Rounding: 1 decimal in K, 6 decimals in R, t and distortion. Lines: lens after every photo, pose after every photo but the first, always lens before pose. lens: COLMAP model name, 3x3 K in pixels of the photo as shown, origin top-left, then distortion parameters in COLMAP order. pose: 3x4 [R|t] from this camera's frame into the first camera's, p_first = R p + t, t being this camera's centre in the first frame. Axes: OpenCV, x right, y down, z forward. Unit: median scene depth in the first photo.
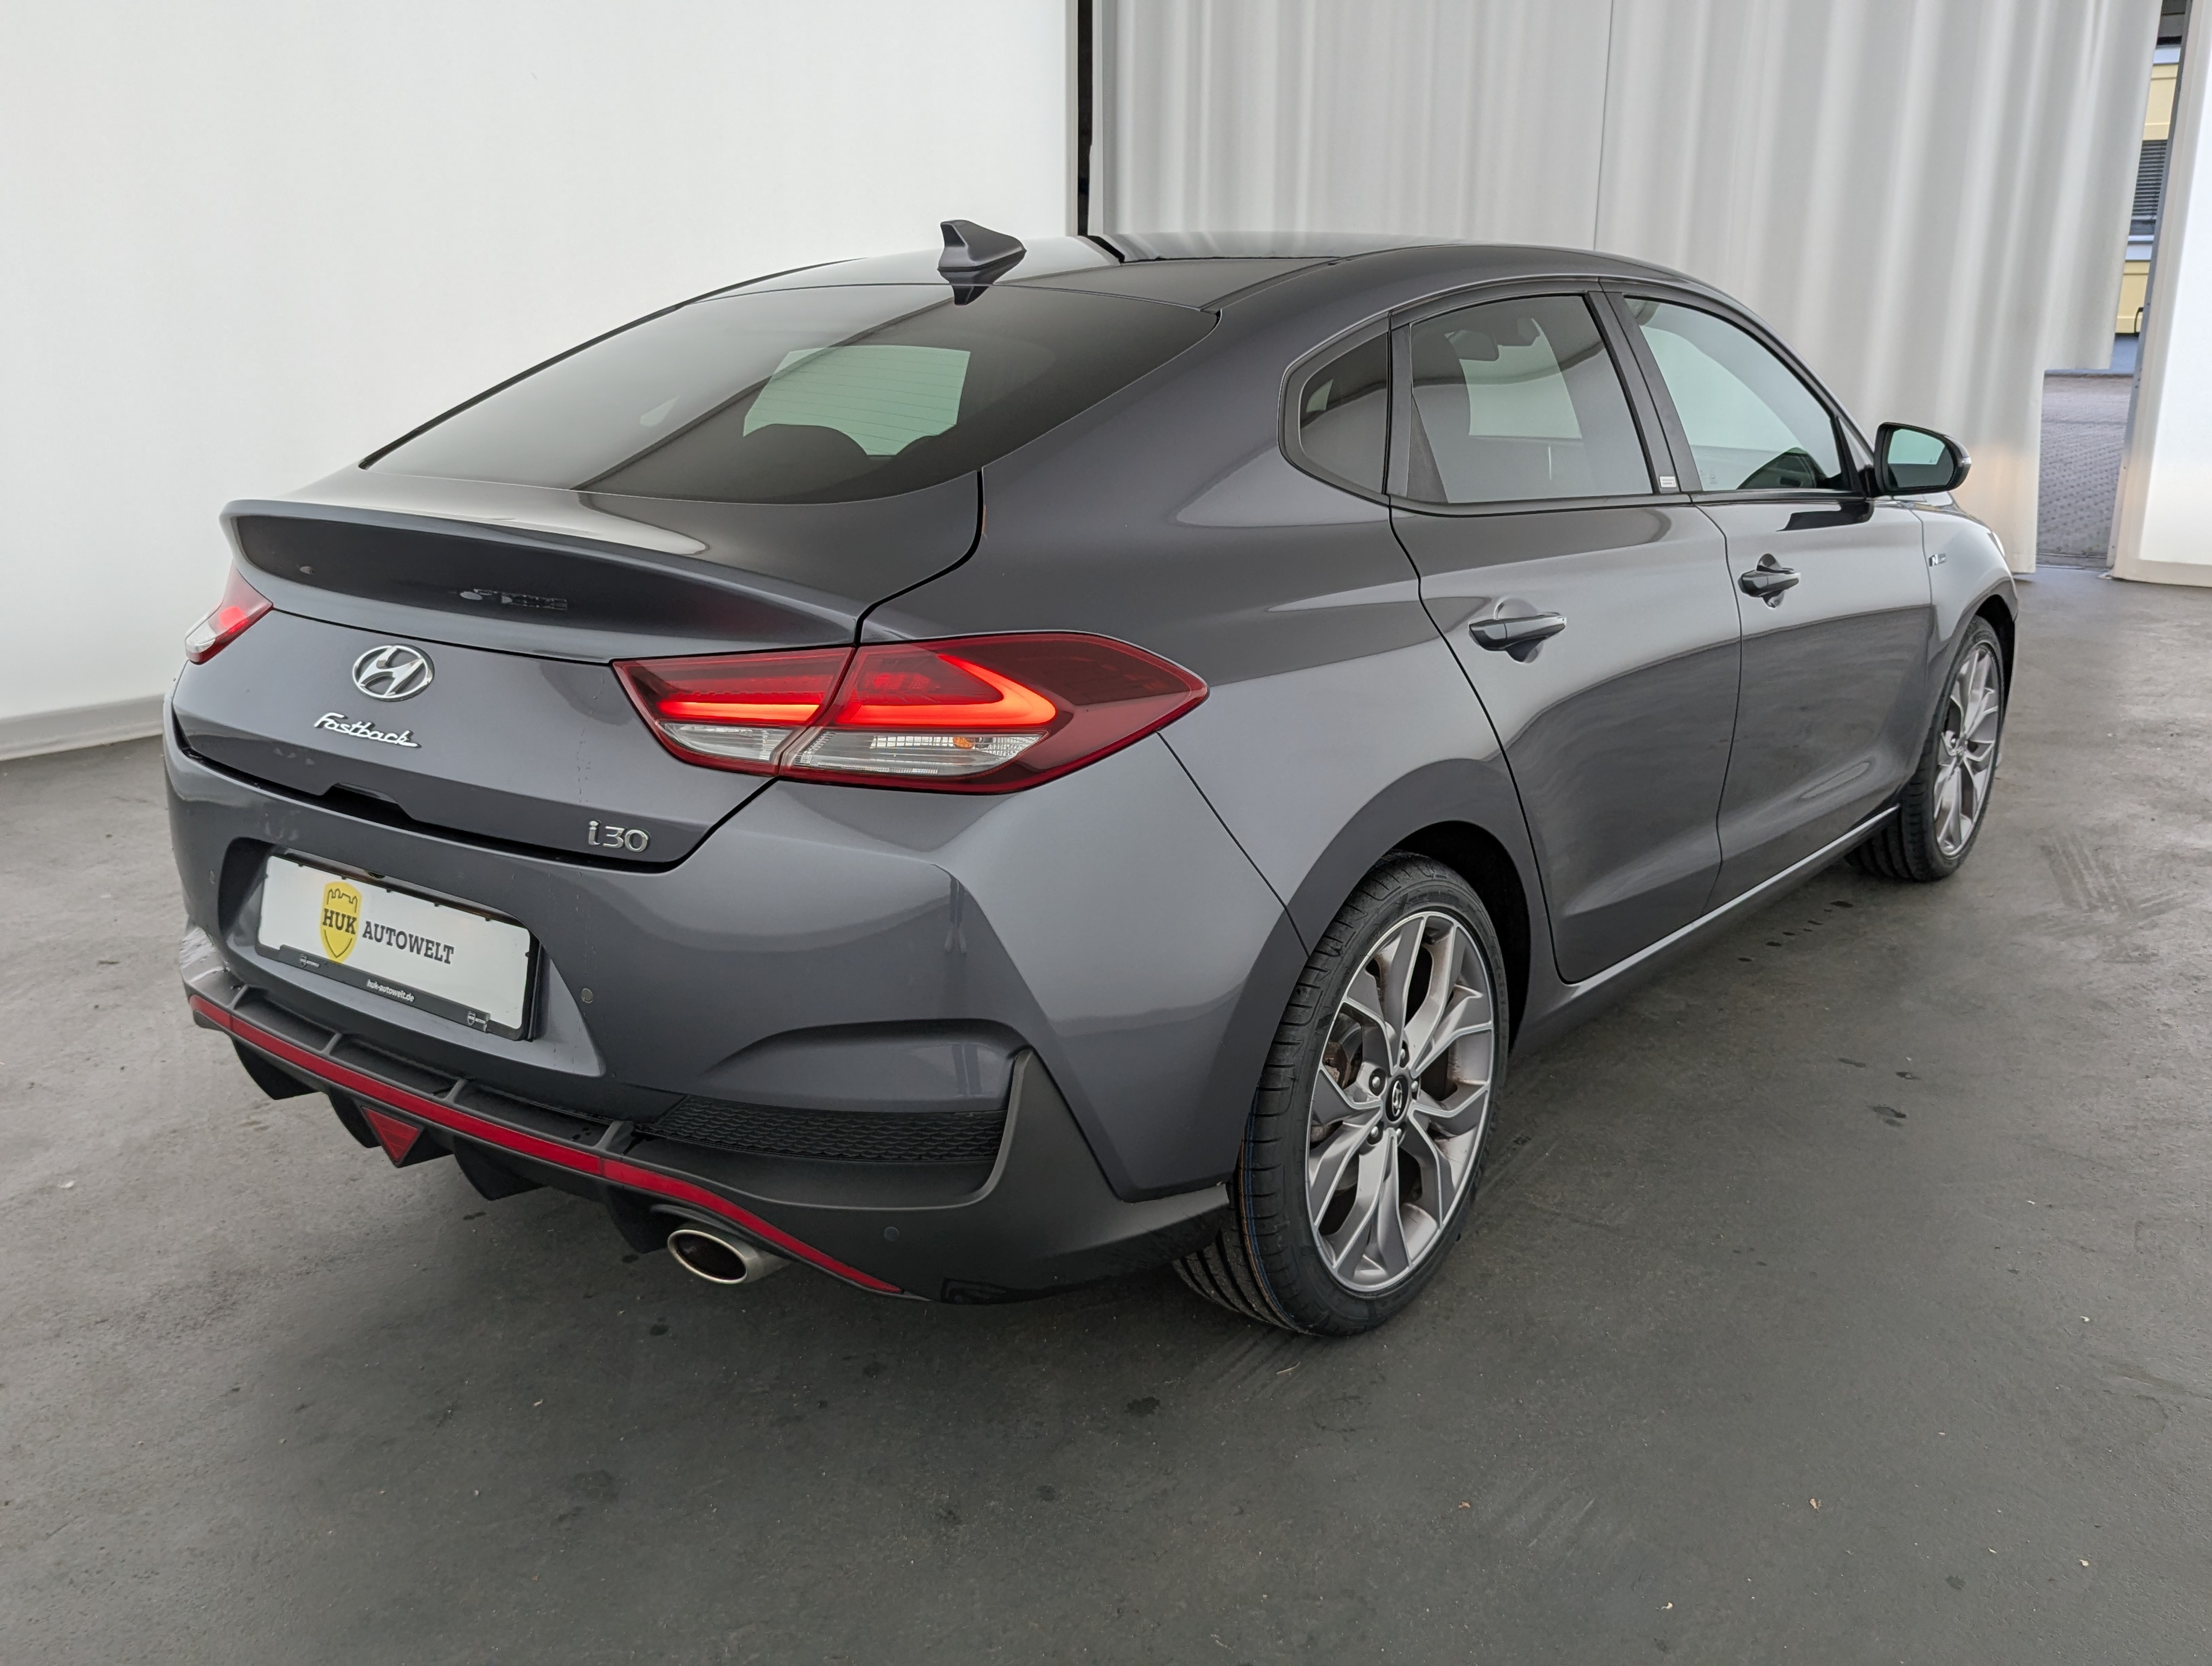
lens RADIAL K [[1926.9, 0, 1105.9], [0, 1926.9, 824.6], [0, 0, 1]] dist [0.032698, -0.000322]
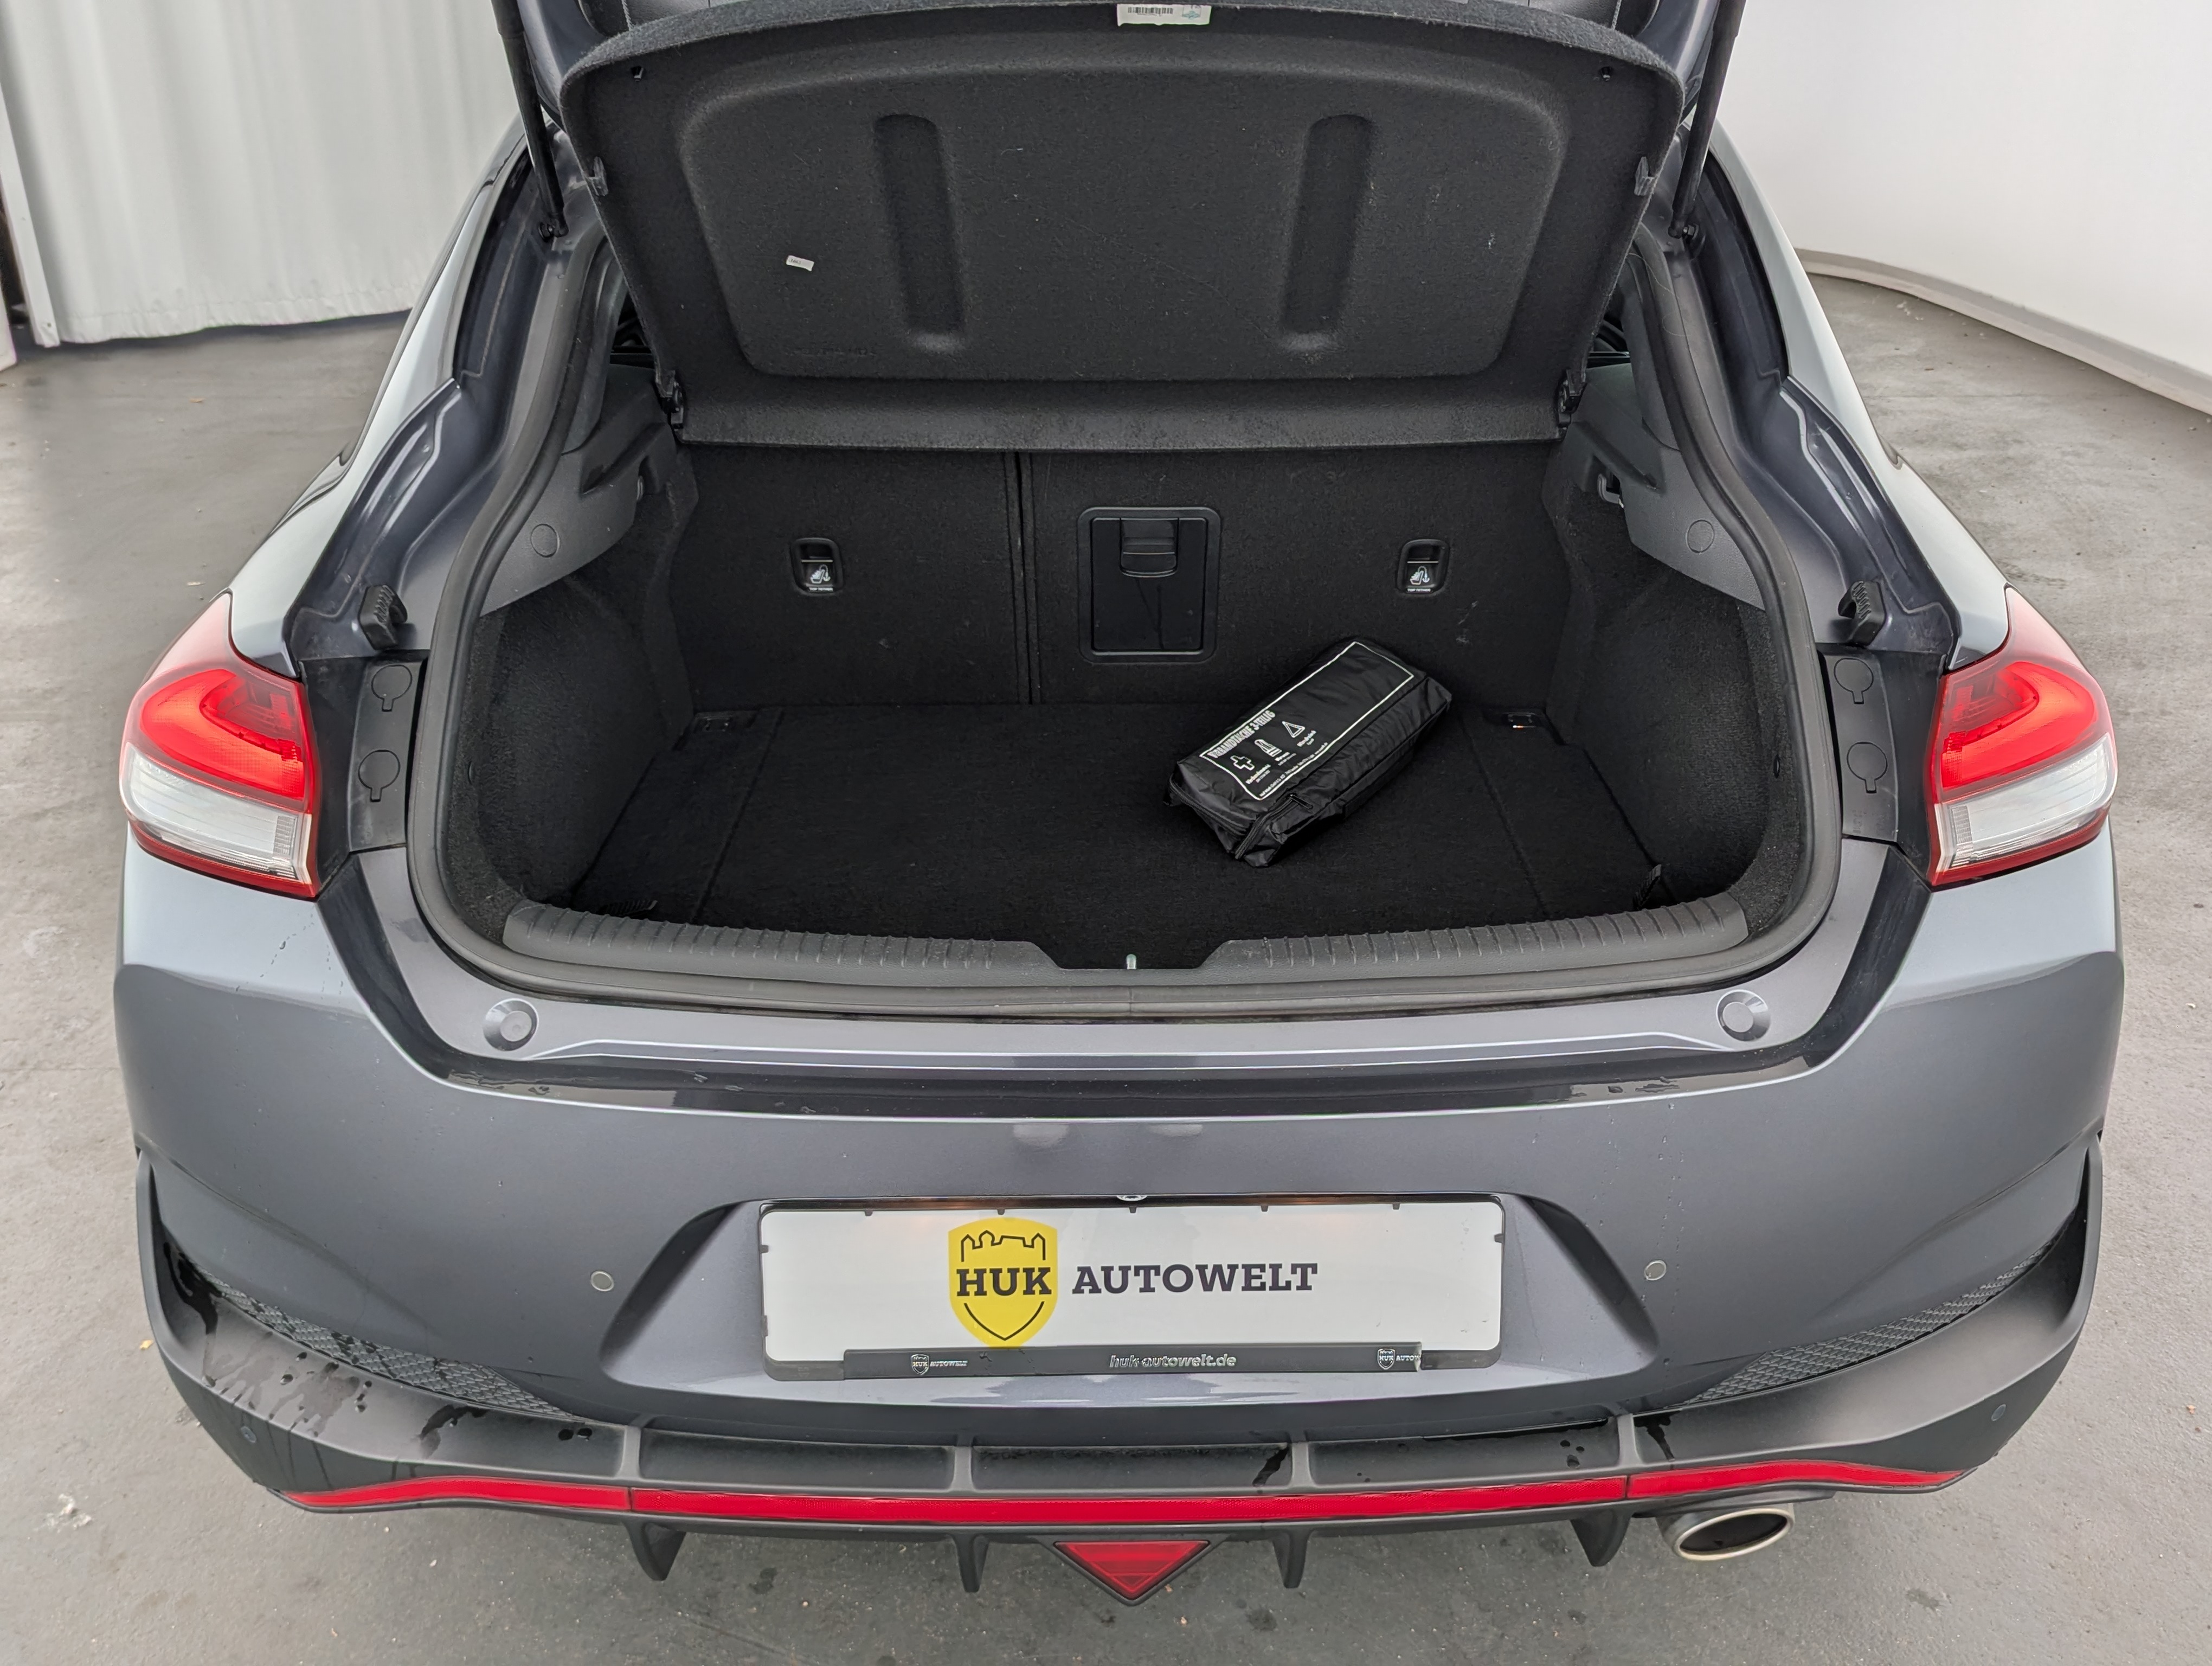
lens RADIAL K [[1978.2, 0, 1106.0], [0, 1978.2, 833.0], [0, 0, 1]] dist [0.074136, -0.062472]
pose [[0.793828, -0.256978, 0.551180, -0.697518], [0.161393, 0.962856, 0.216472, -0.216027], [-0.586336, -0.082885, 0.805817, 0.527891]]
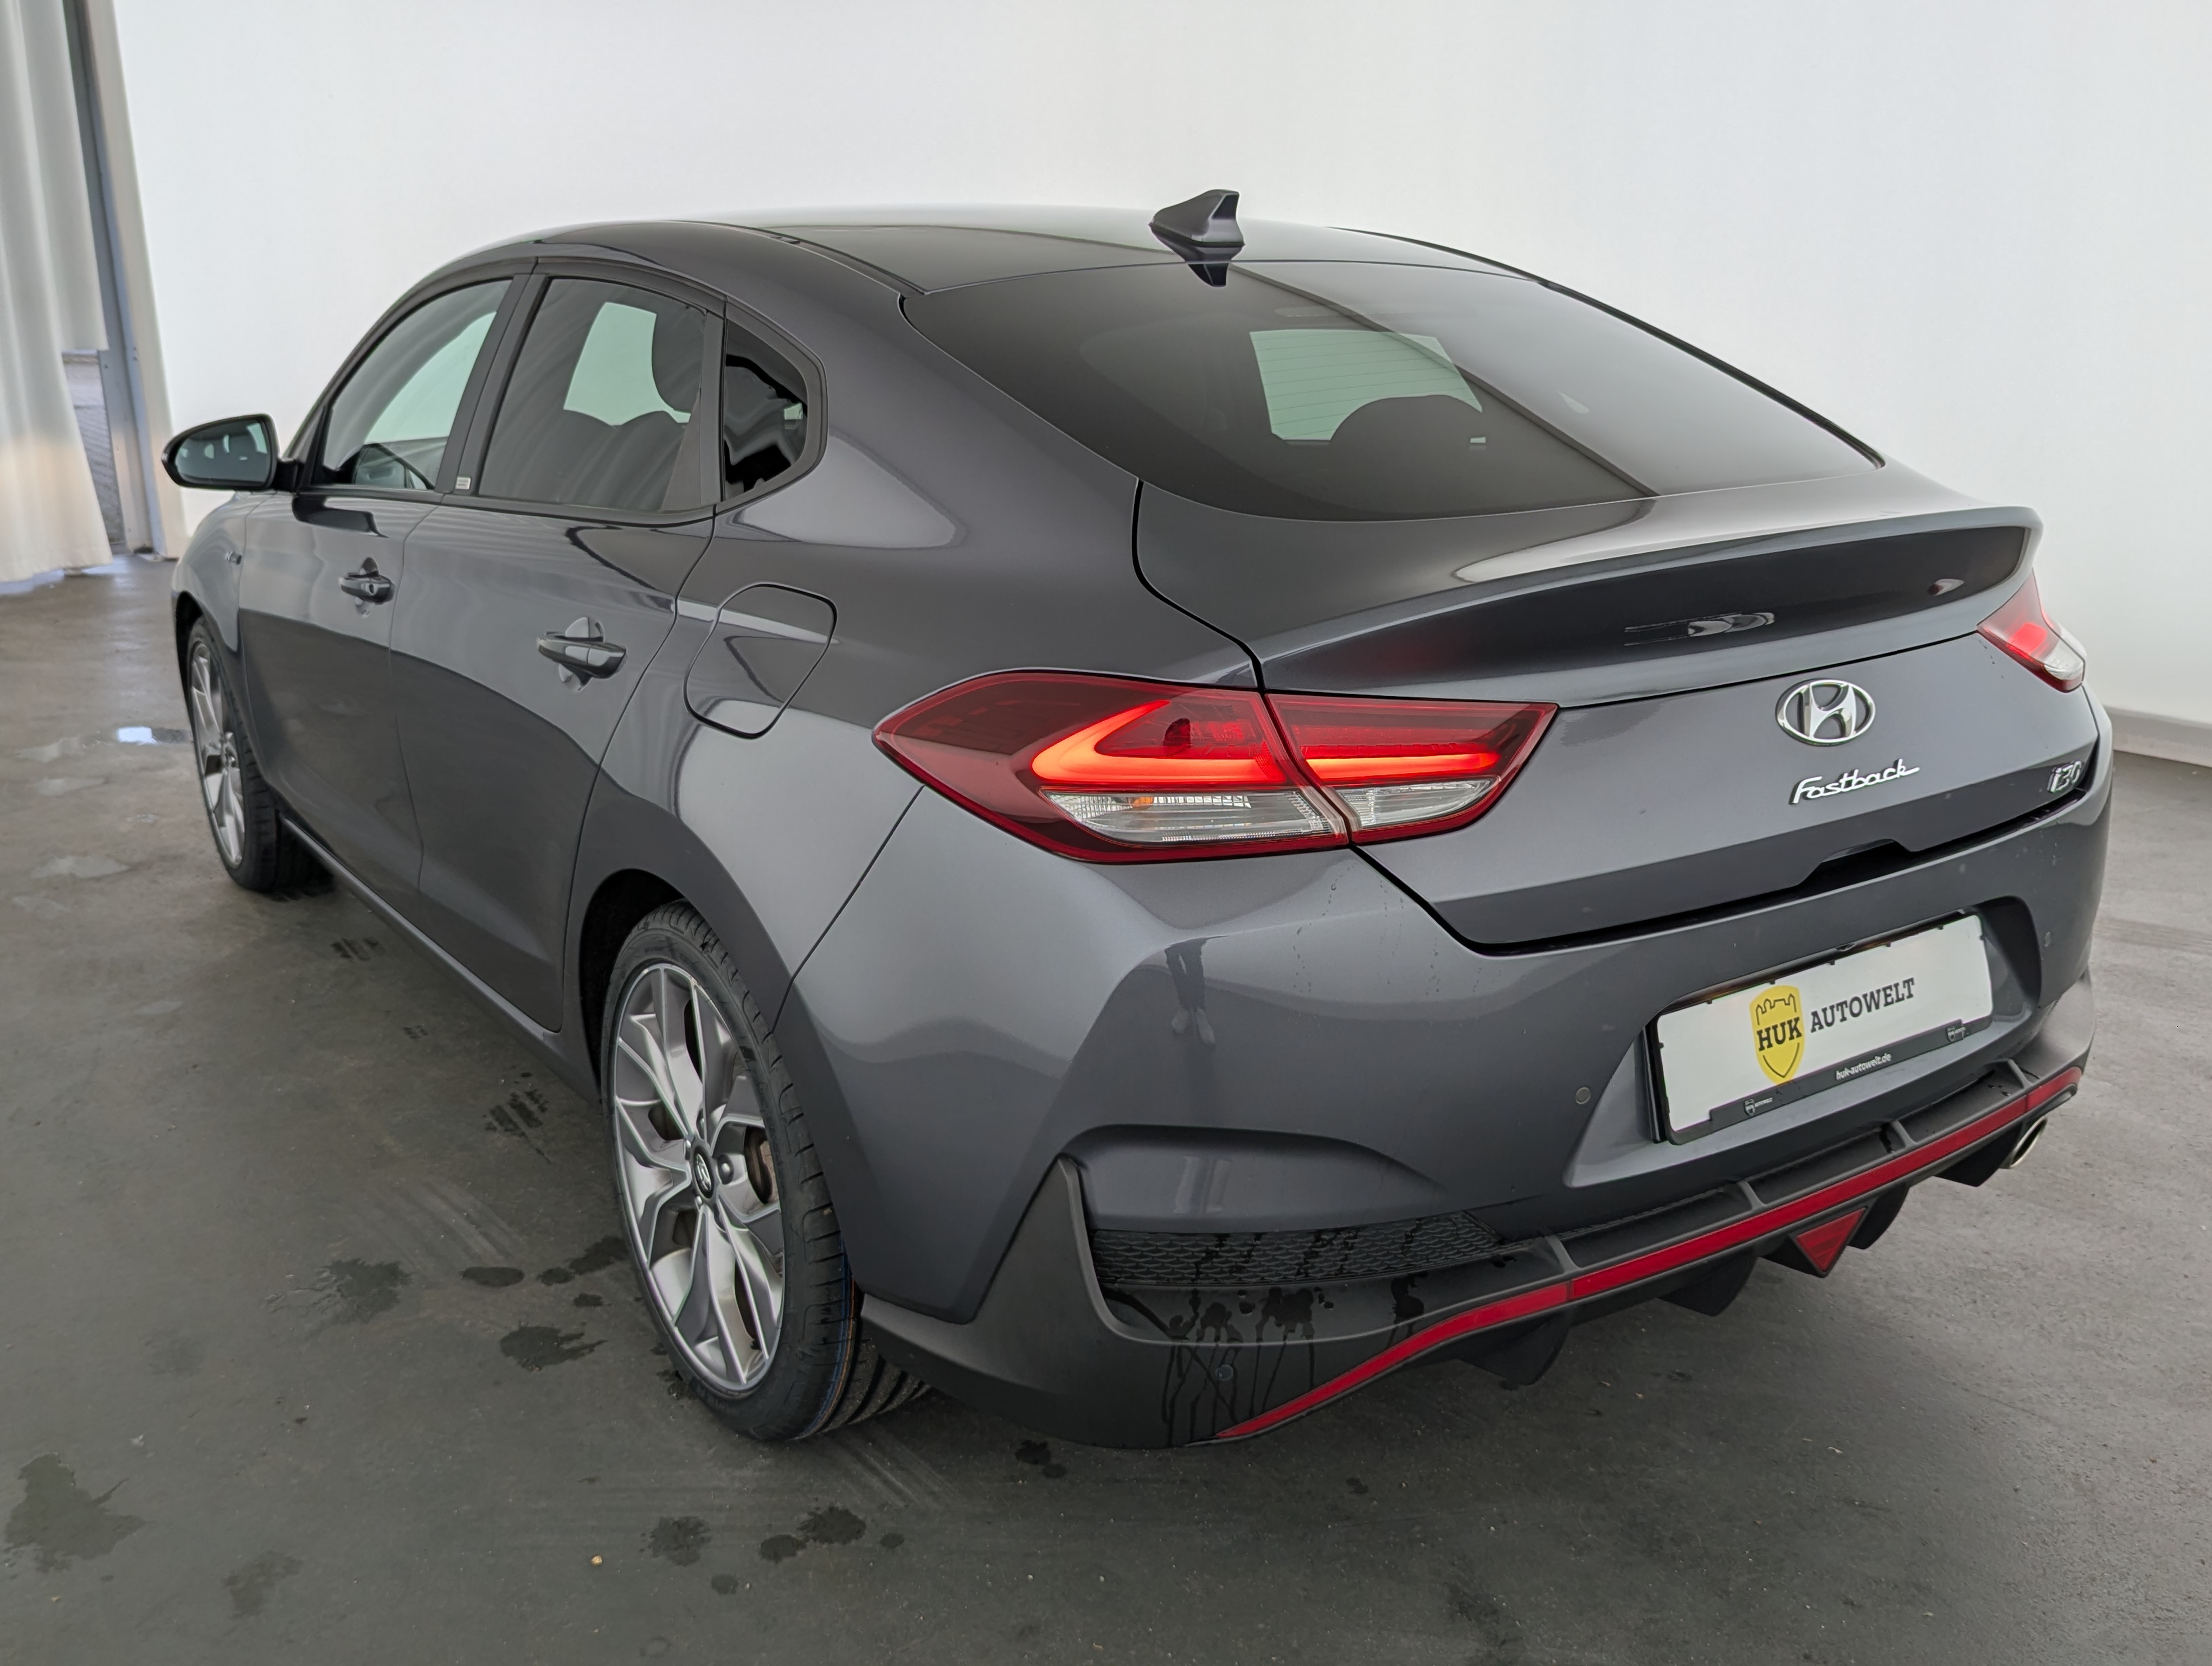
lens RADIAL K [[2078.0, 0, 1106.0], [0, 2078.0, 833.0], [0, 0, 1]] dist [0.011757, -0.016376]
pose [[0.313877, -0.262482, 0.912461, -1.329067], [0.255514, 0.948925, 0.185077, -0.280988], [-0.914436, 0.175055, 0.364914, 0.963169]]
